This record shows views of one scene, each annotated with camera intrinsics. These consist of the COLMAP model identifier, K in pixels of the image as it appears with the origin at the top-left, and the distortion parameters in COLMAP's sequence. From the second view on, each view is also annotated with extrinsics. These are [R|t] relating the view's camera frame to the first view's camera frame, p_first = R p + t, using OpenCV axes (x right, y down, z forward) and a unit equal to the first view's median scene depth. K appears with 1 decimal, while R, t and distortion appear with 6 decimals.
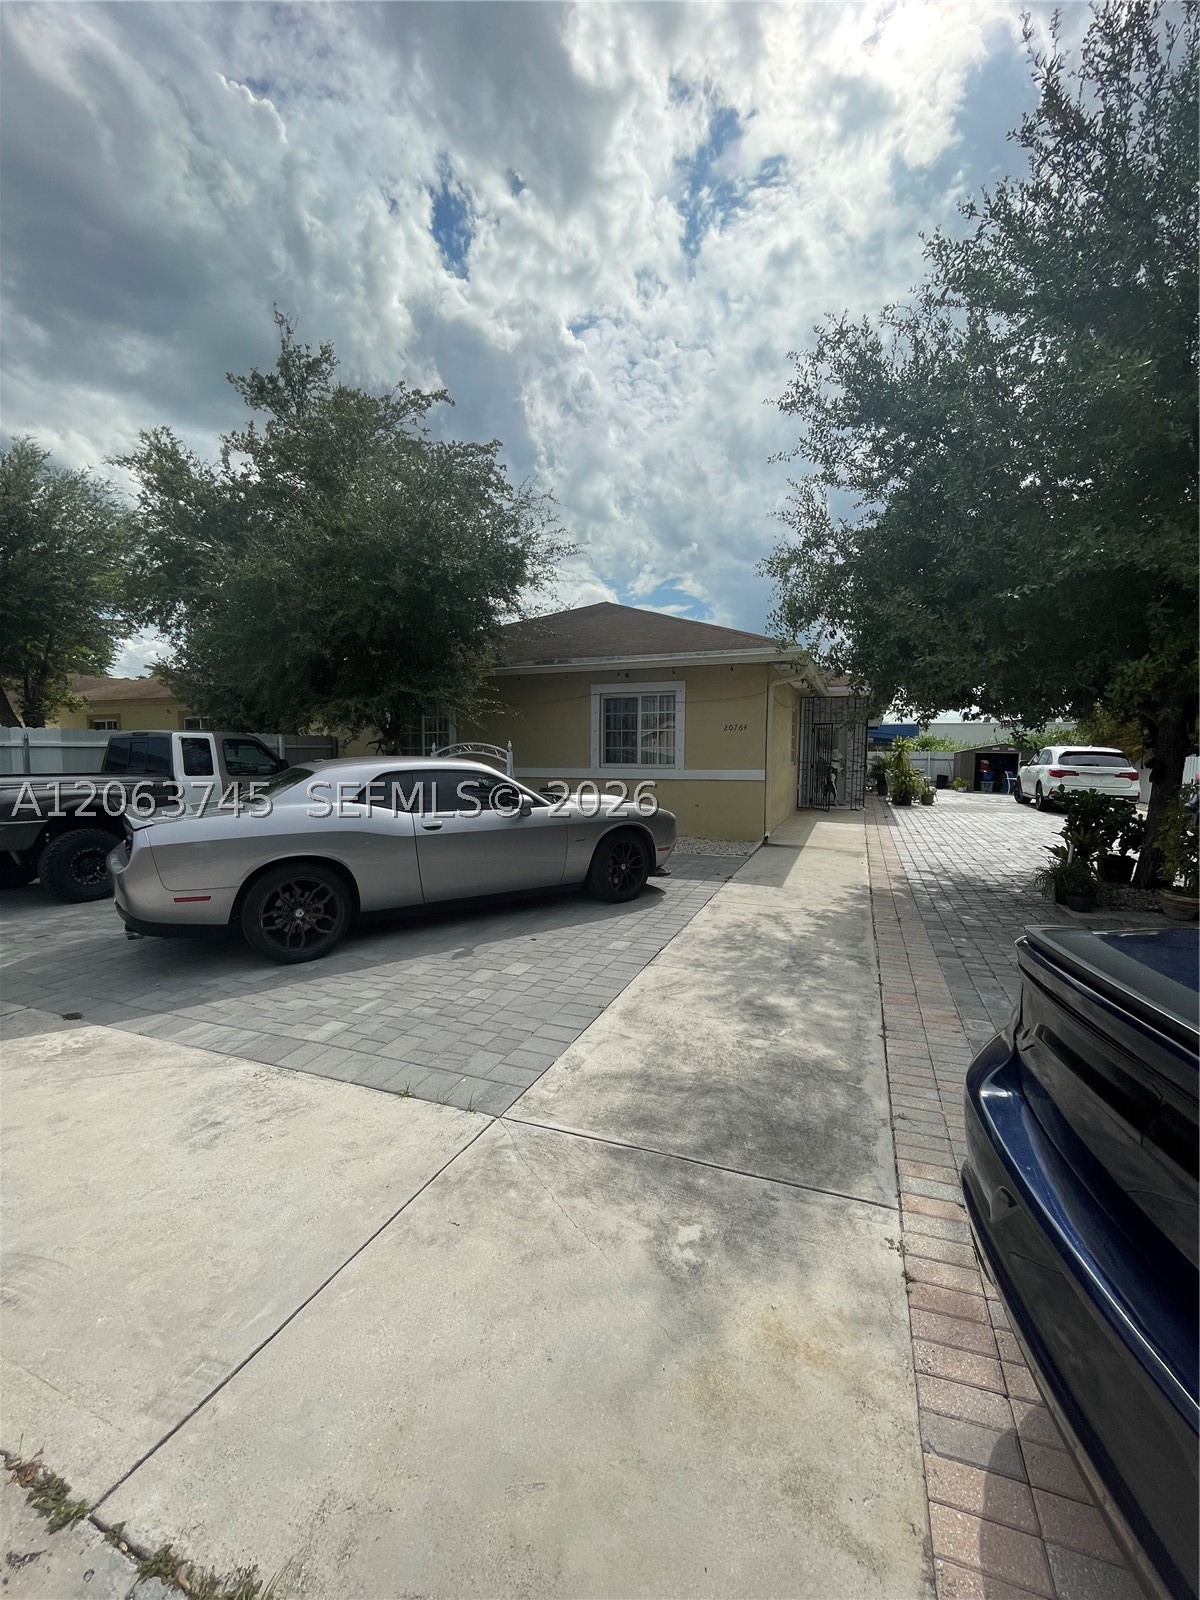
lens RADIAL K [[649.8, 0, 601.3], [0, 649.8, 804.4], [0, 0, 1]] dist [-0.006610, 0.001002]
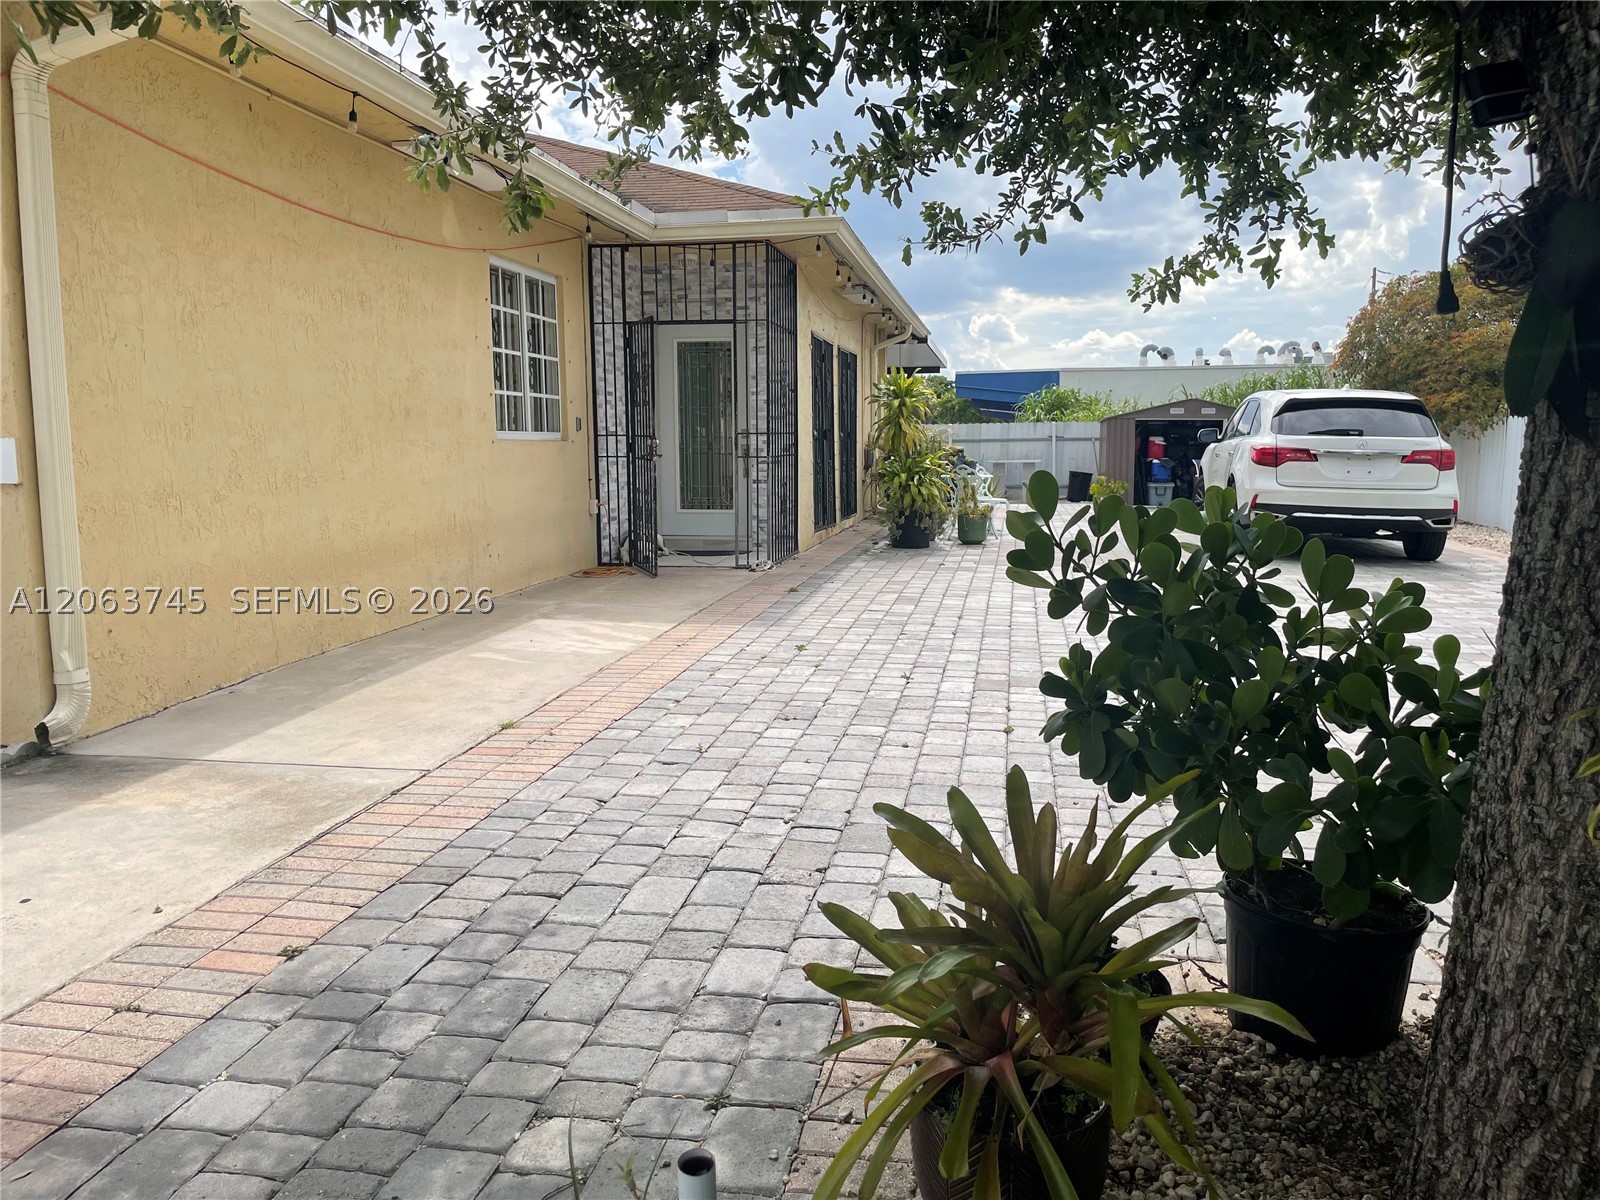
lens RADIAL K [[1199.7, 0, 802.2], [0, 1199.7, 595.1], [0, 0, 1]] dist [0.007026, -0.000948]
pose [[0.981069, -0.016425, 0.192962, 0.290453], [0.006545, 0.998640, 0.051726, -0.004446], [-0.193549, -0.049484, 0.979842, 0.347676]]
